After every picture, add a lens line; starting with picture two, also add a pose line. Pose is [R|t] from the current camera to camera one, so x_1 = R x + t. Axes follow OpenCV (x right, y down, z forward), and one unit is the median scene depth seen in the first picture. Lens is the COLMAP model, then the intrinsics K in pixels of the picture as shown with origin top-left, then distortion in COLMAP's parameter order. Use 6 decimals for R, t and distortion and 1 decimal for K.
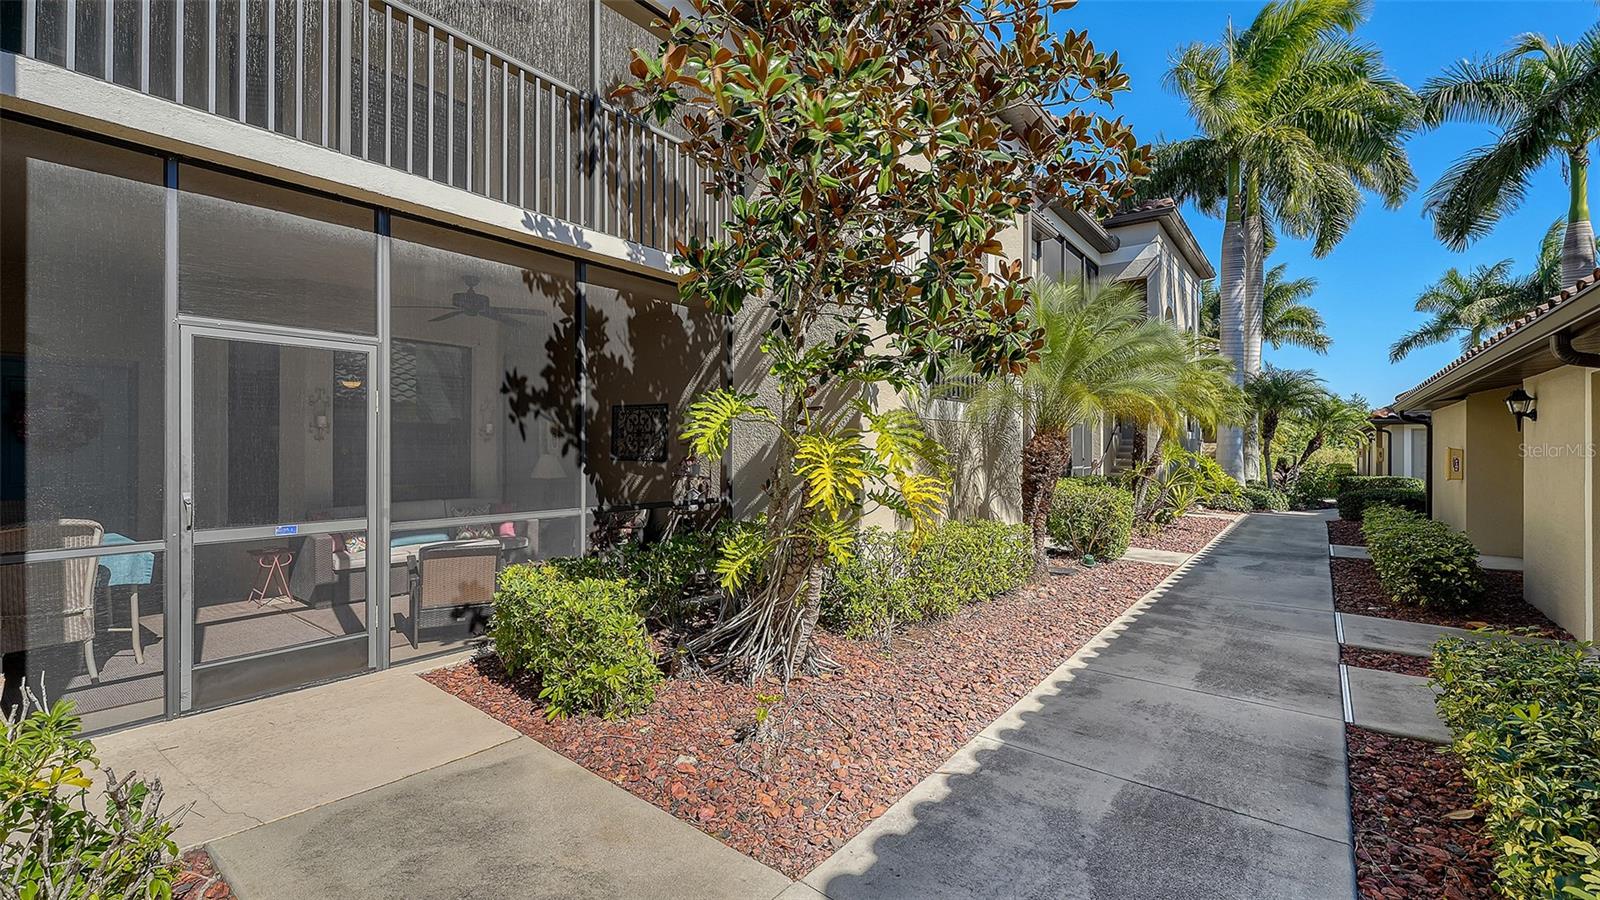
lens RADIAL K [[716.5, 0, 800.9], [0, 716.5, 448.0], [0, 0, 1]] dist [-0.002814, -0.000035]
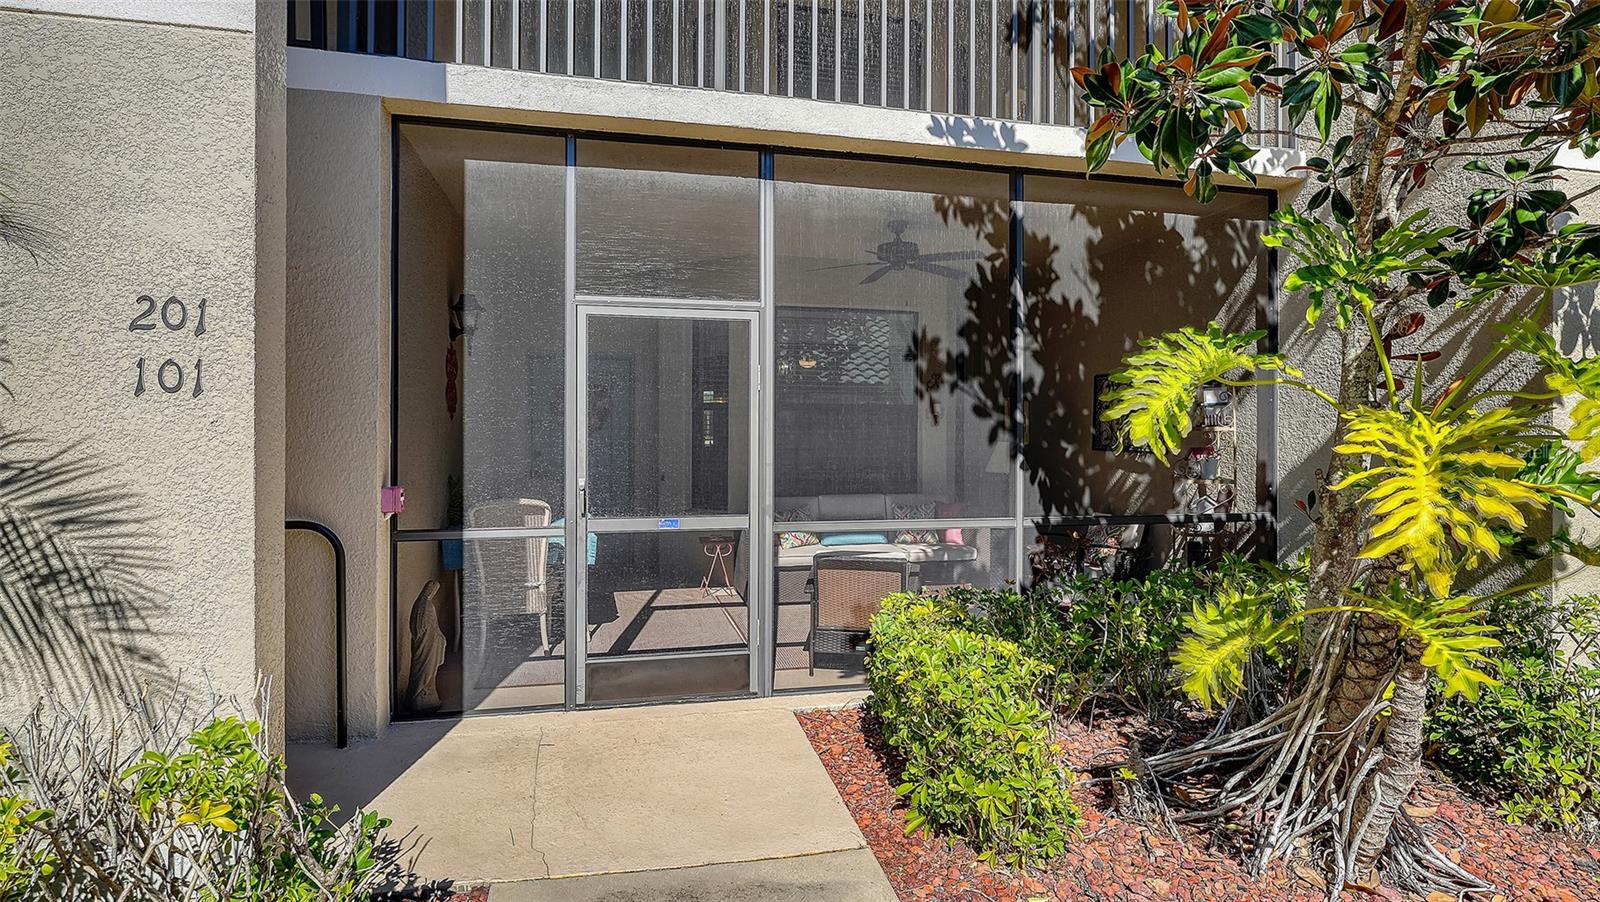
lens RADIAL K [[814.0, 0, 787.1], [0, 814.0, 431.9], [0, 0, 1]] dist [-0.010906, 0.002289]
pose [[0.761196, 0.000788, -0.648521, 0.052903], [-0.003081, 0.999992, -0.002401, 0.001376], [0.648514, 0.003826, 0.761193, 0.286593]]
